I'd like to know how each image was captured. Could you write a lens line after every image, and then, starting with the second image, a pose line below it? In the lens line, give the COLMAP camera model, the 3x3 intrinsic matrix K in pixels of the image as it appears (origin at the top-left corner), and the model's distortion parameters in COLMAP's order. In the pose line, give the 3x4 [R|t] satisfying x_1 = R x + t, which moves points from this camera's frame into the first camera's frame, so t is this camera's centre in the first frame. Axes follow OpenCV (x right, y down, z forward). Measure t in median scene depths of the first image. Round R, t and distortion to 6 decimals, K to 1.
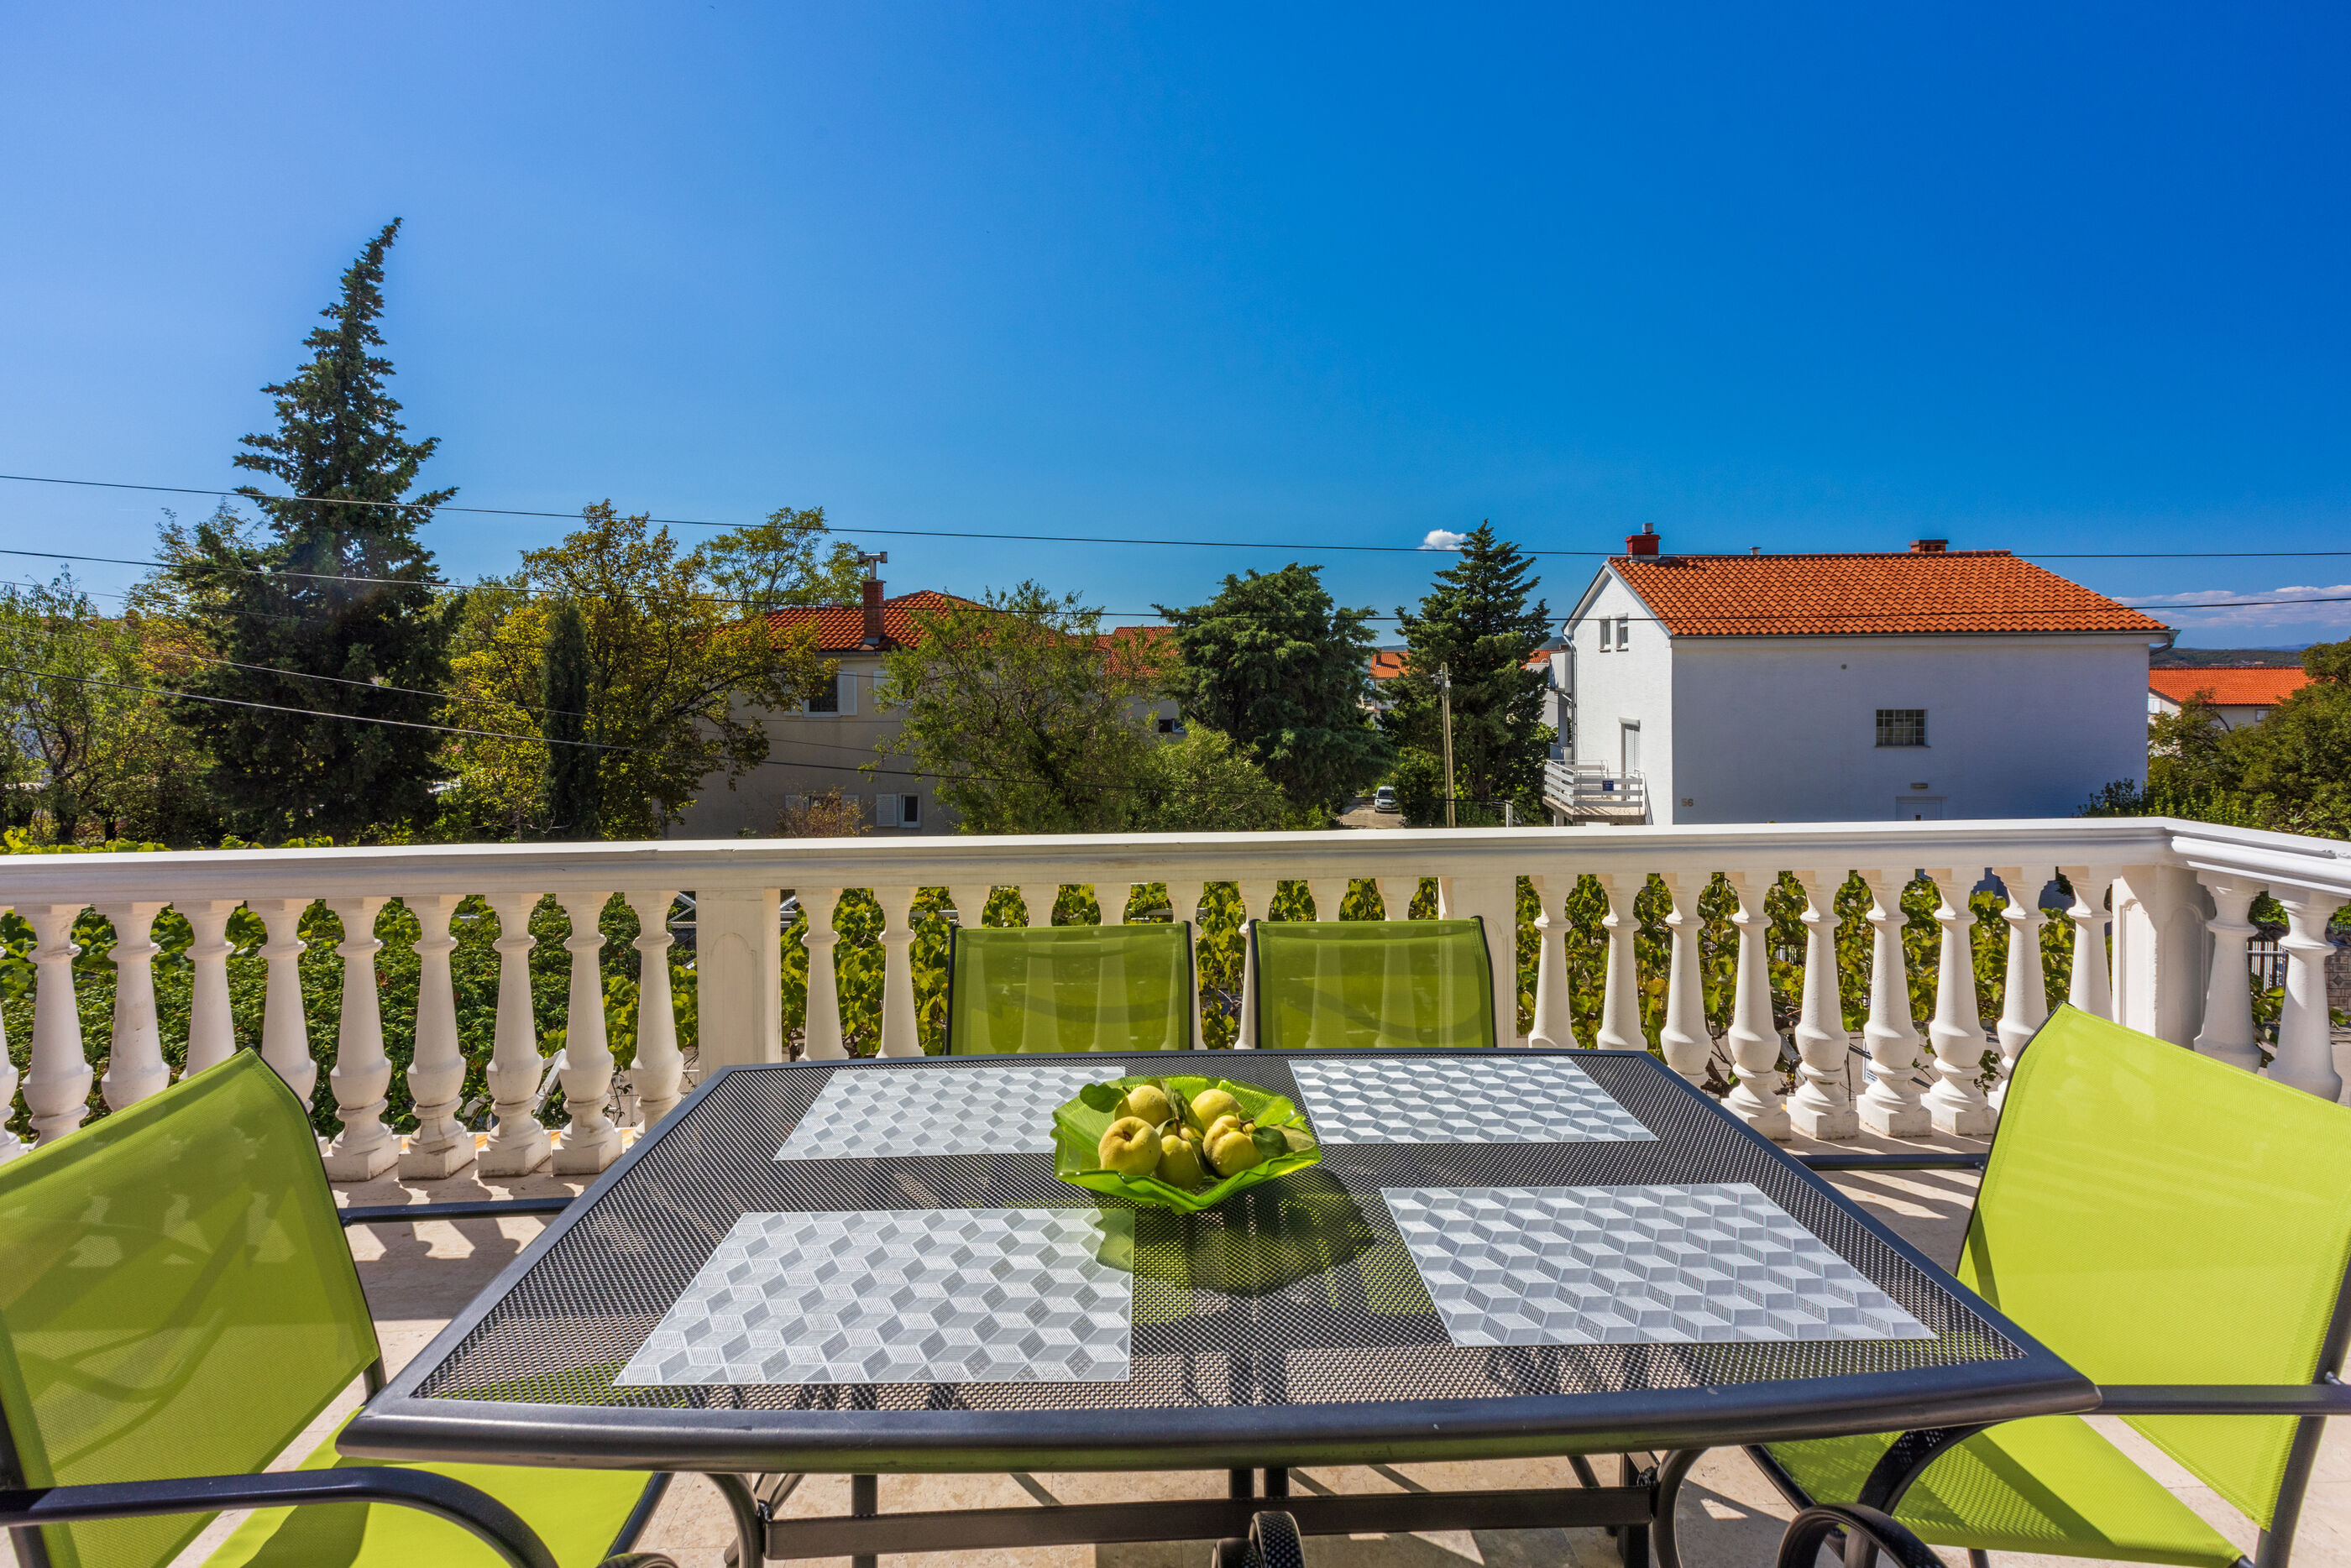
lens RADIAL K [[1045.9, 0, 1149.1], [0, 1045.9, 690.4], [0, 0, 1]] dist [0.002193, 0.000228]
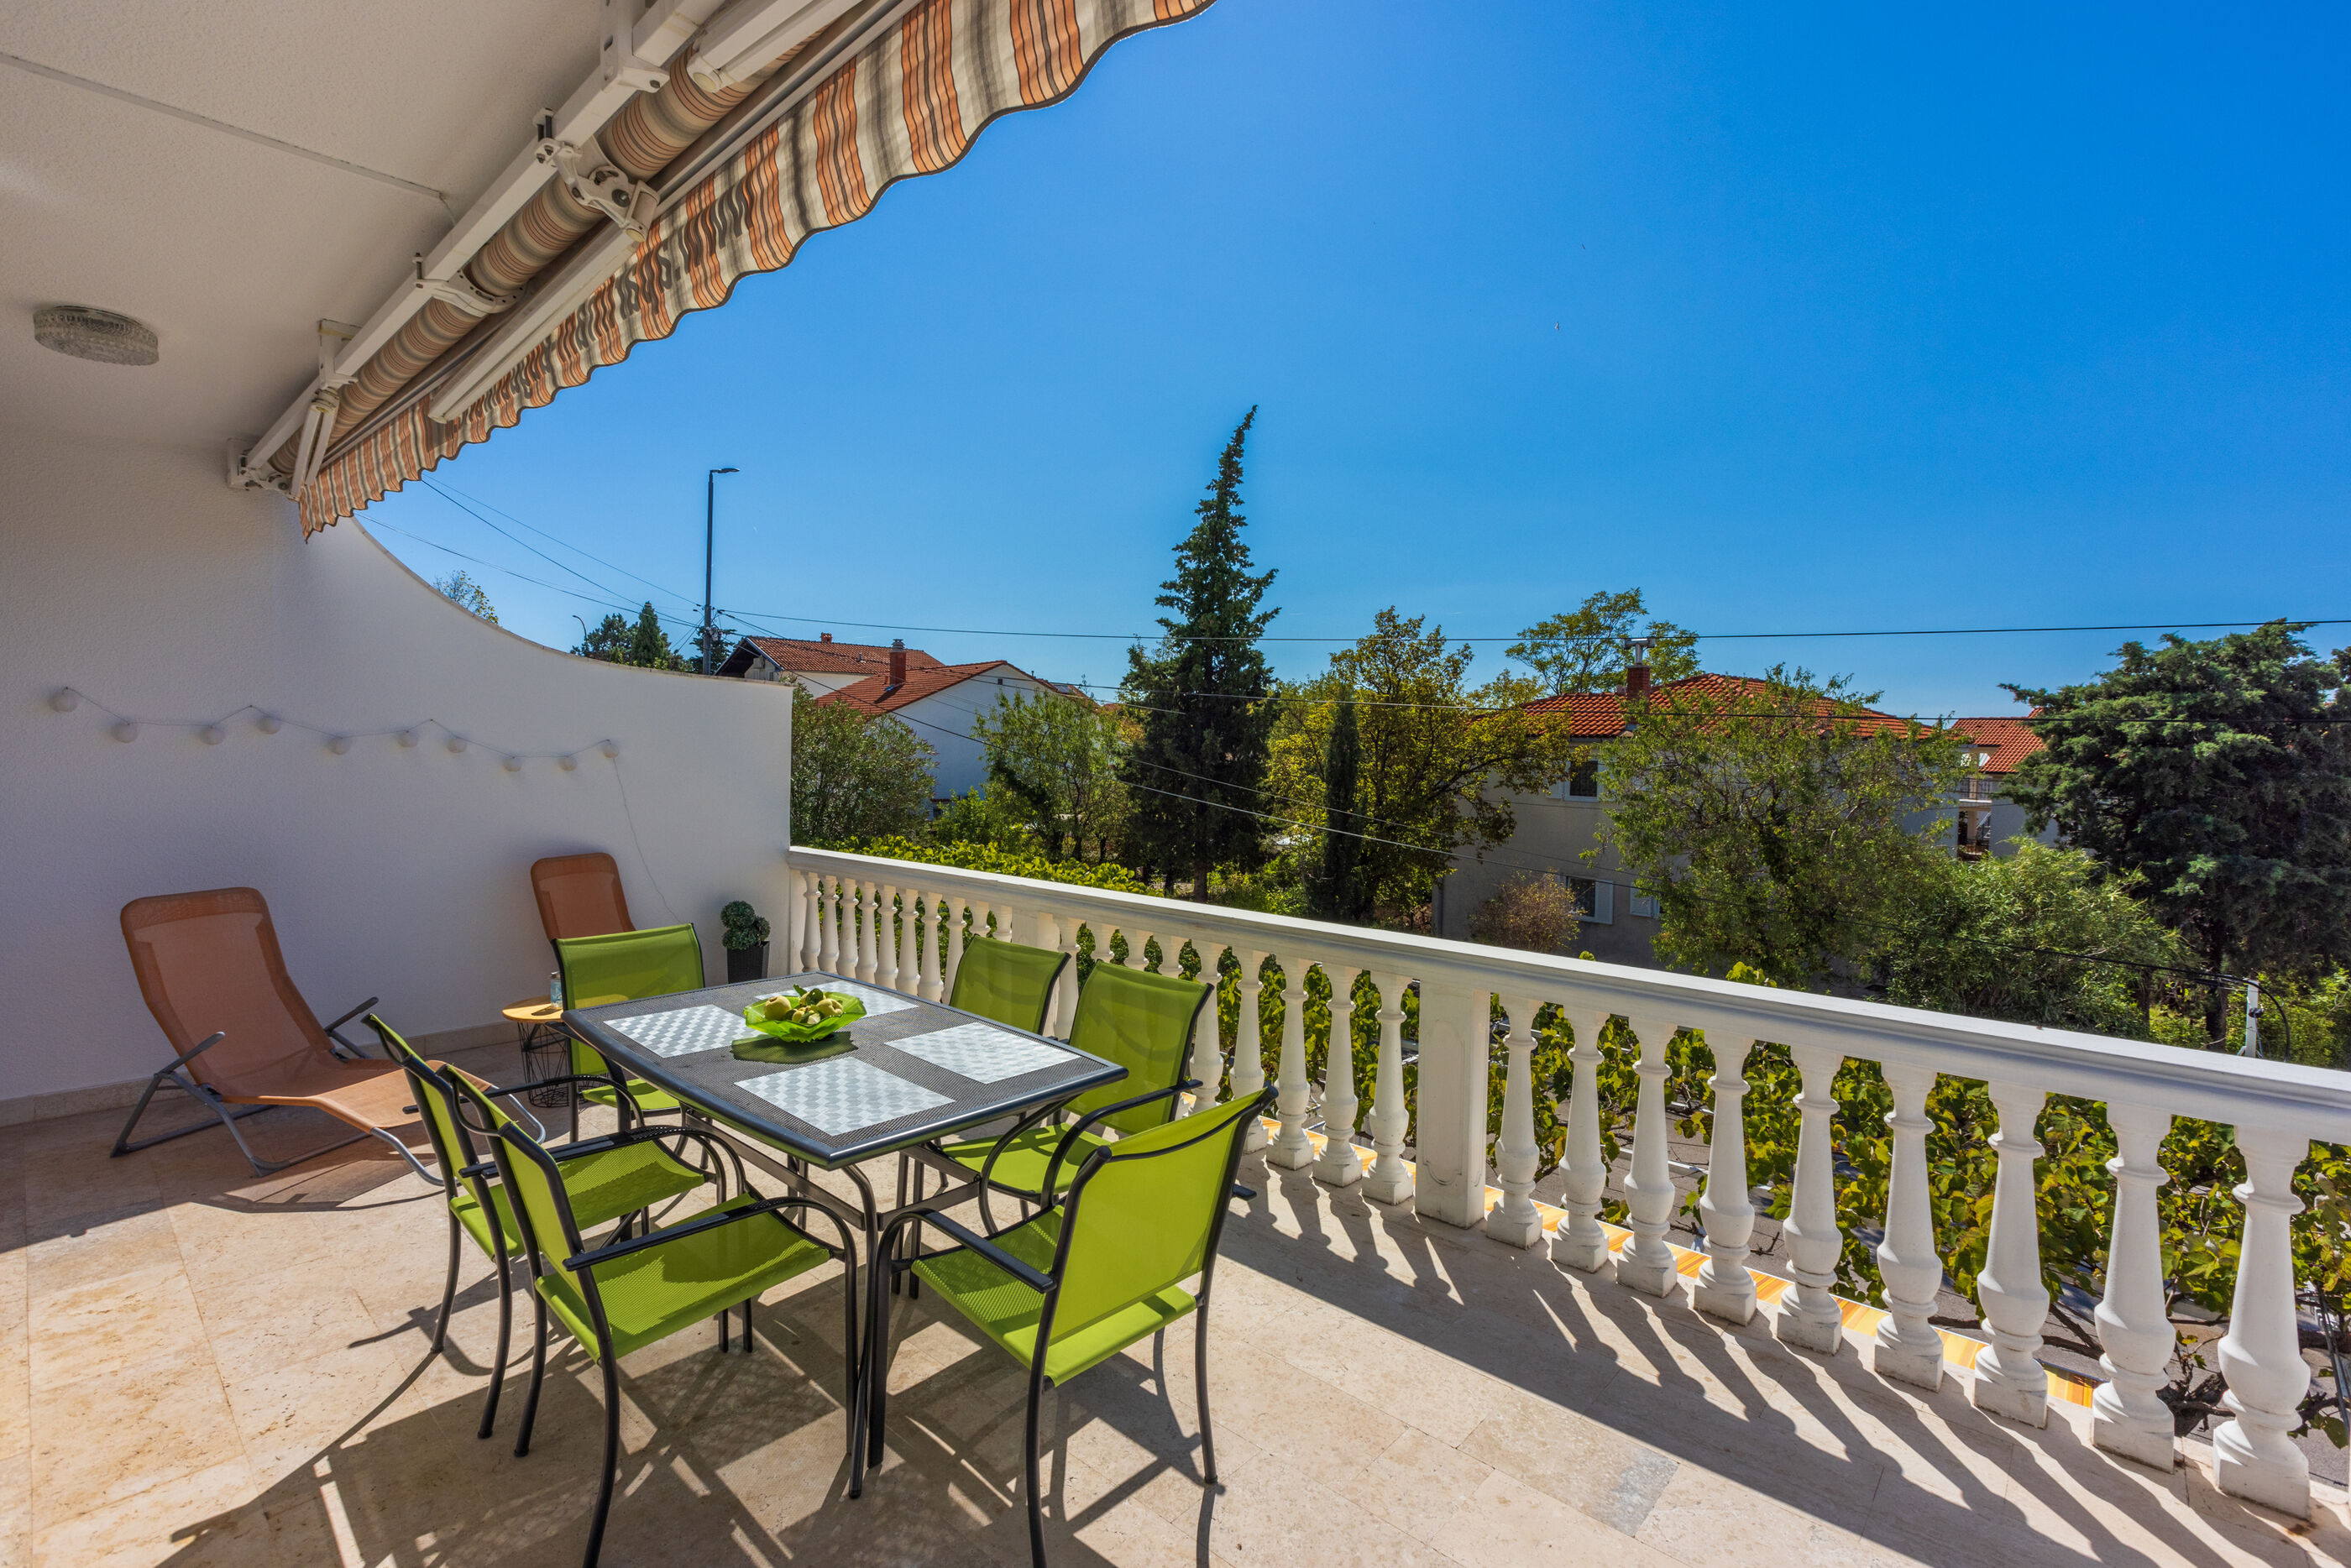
lens RADIAL K [[1029.7, 0, 1175.5], [0, 1029.7, 784.0], [0, 0, 1]] dist [-0.000859, 0.000047]
pose [[0.719094, 0.046157, -0.693378, 0.107330], [-0.035402, 0.998929, 0.029783, -0.007959], [0.694010, 0.003130, 0.719959, -0.001654]]
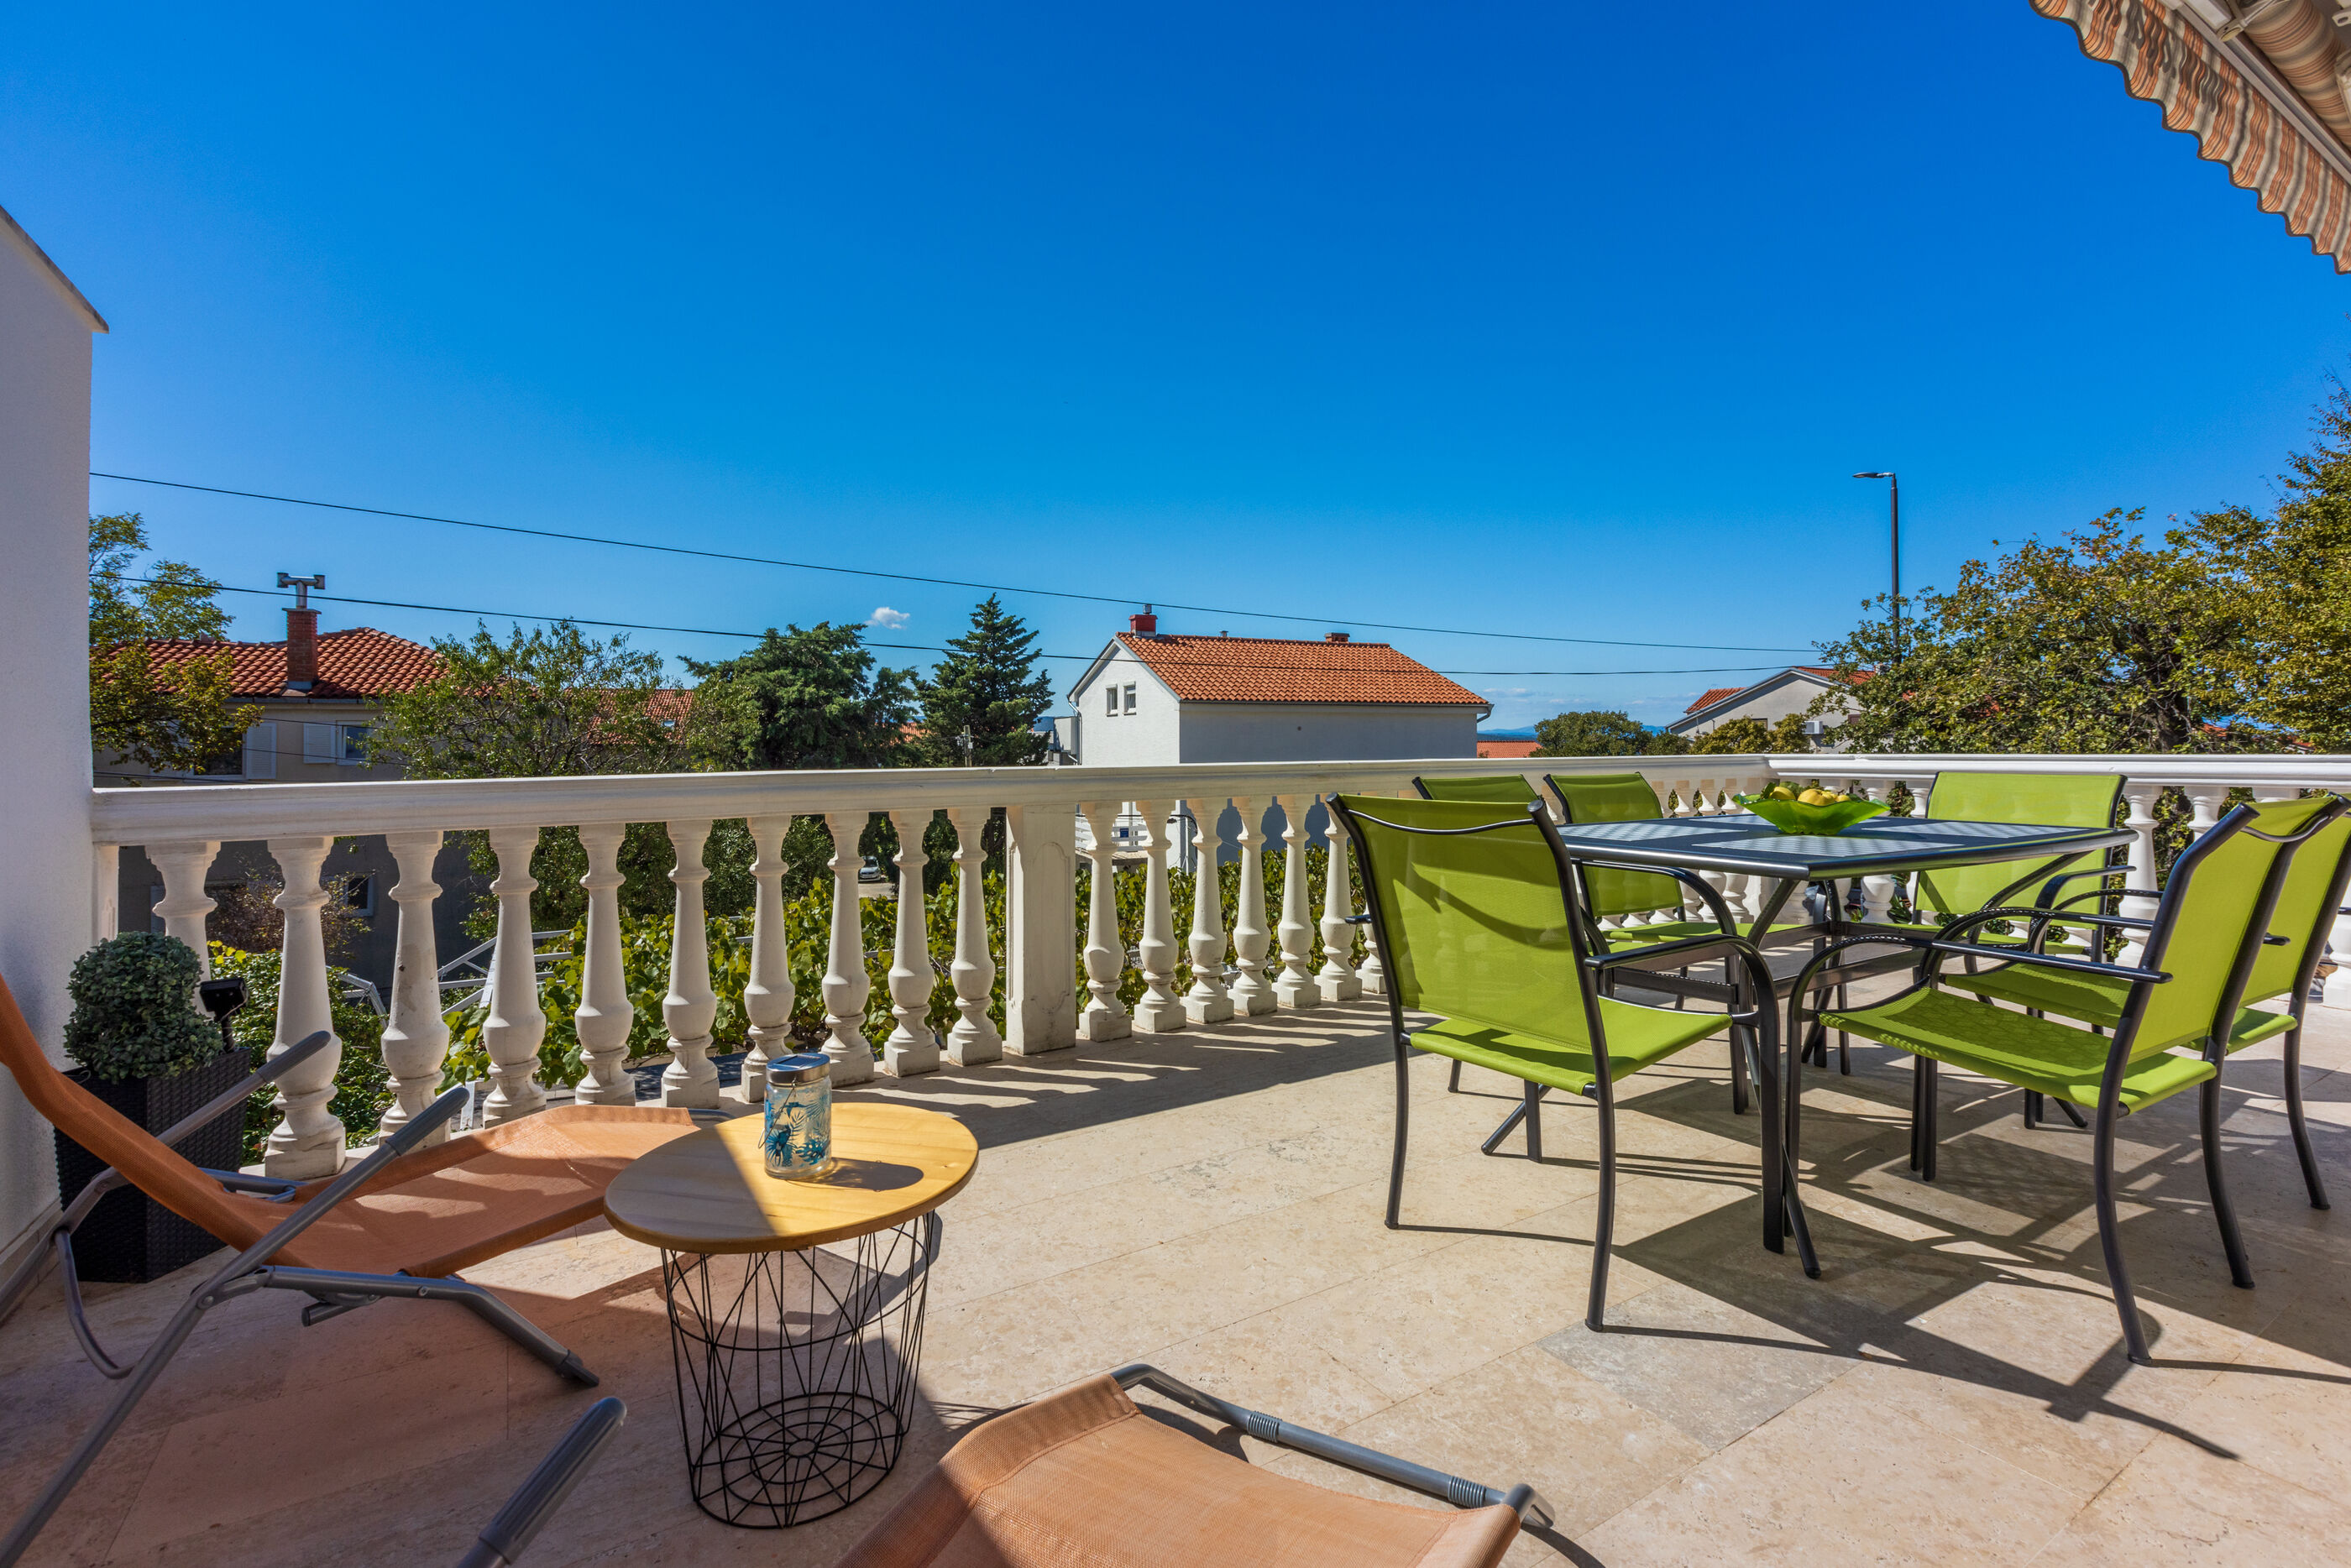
lens RADIAL K [[1055.4, 0, 1128.6], [0, 1055.4, 743.6], [0, 0, 1]] dist [0.001037, 0.000092]
pose [[0.876998, 0.005419, 0.480464, -0.104748], [0.005018, 0.999779, -0.020436, 0.017639], [-0.480468, 0.020333, 0.876776, -0.006774]]
